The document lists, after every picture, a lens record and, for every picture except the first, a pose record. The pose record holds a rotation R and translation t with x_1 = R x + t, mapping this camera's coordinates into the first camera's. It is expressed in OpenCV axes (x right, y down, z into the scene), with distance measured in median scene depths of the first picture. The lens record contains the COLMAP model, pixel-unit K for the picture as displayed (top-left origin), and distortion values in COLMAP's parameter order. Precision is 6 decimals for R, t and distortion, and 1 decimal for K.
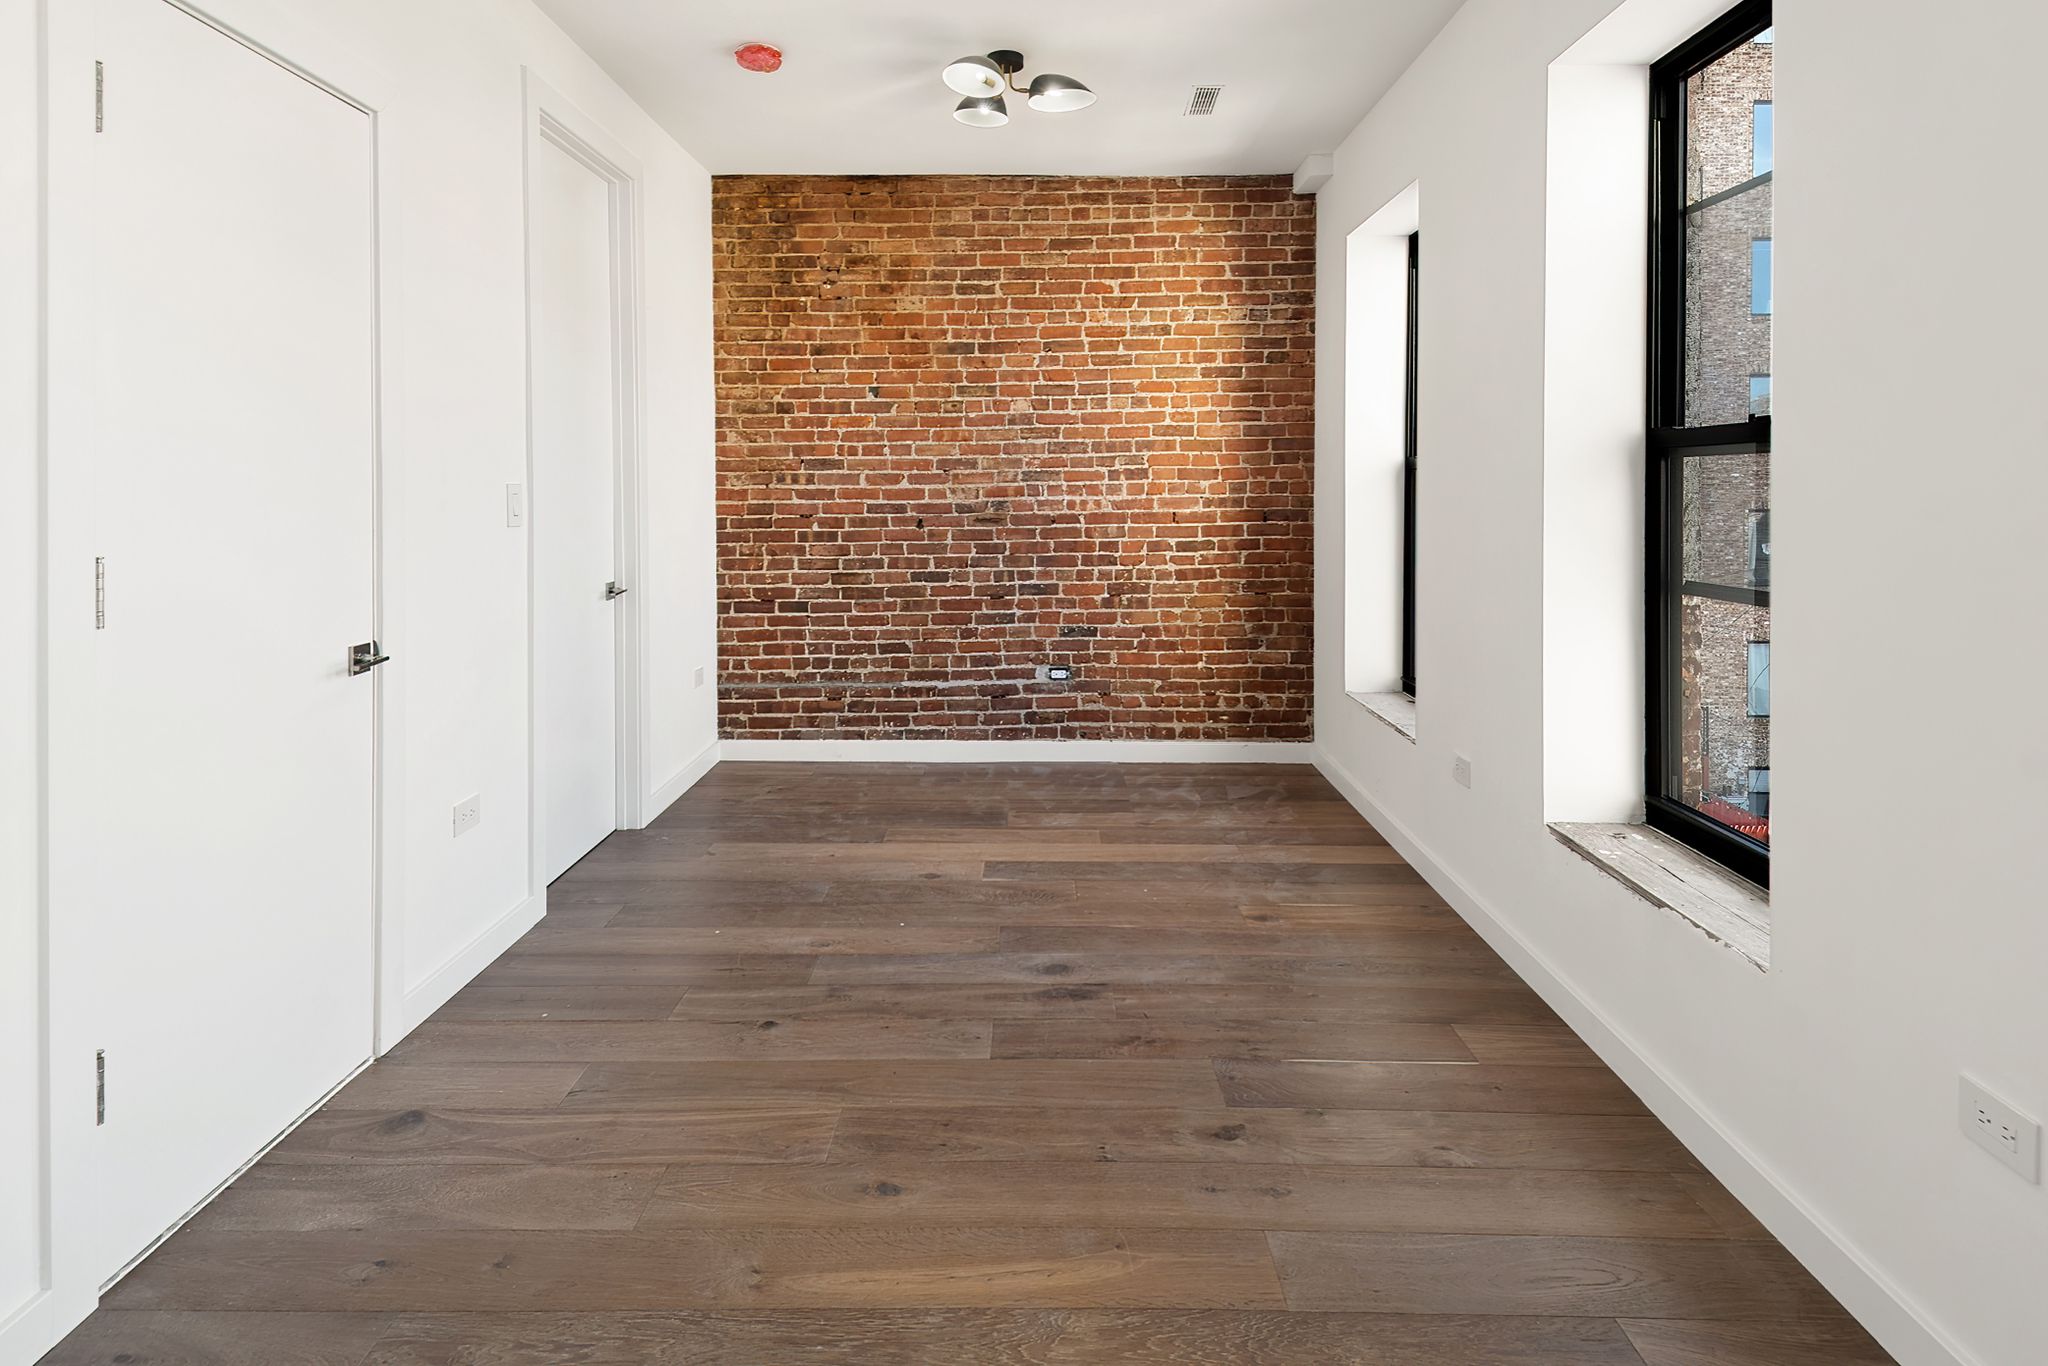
lens RADIAL K [[1089.7, 0, 1014.5], [0, 1089.7, 632.6], [0, 0, 1]] dist [0.019266, -0.000784]
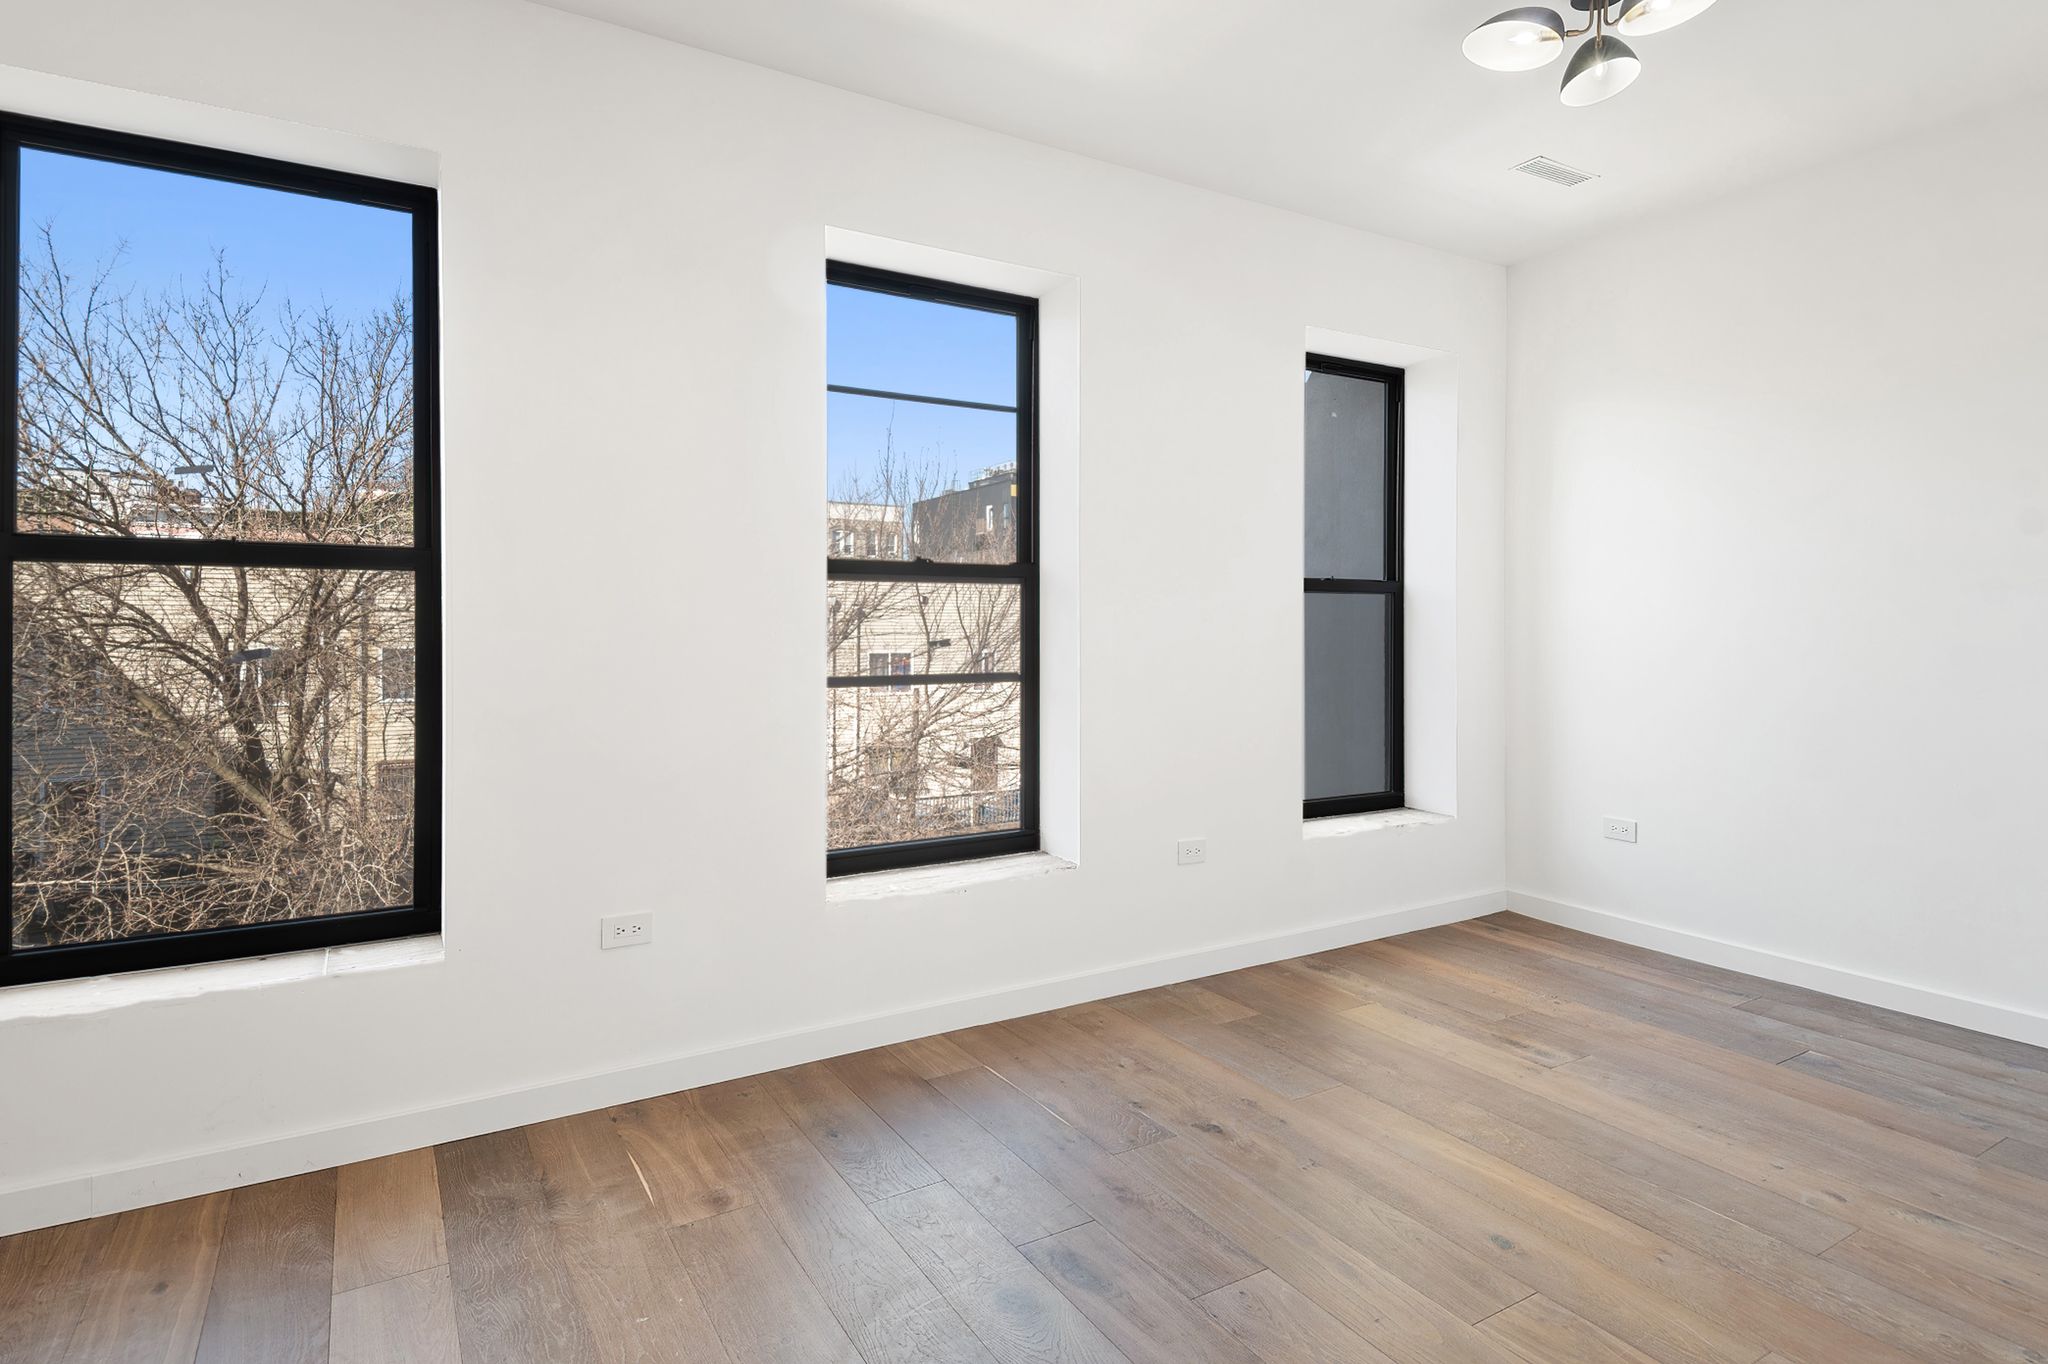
lens RADIAL K [[1089.7, 0, 1014.5], [0, 1089.7, 631.6], [0, 0, 1]] dist [0.019266, -0.000784]
pose [[-0.527146, -0.009179, 0.849725, -0.722200], [0.112727, 0.990349, 0.080631, -0.212377], [-0.842265, 0.138291, -0.521024, 1.752075]]
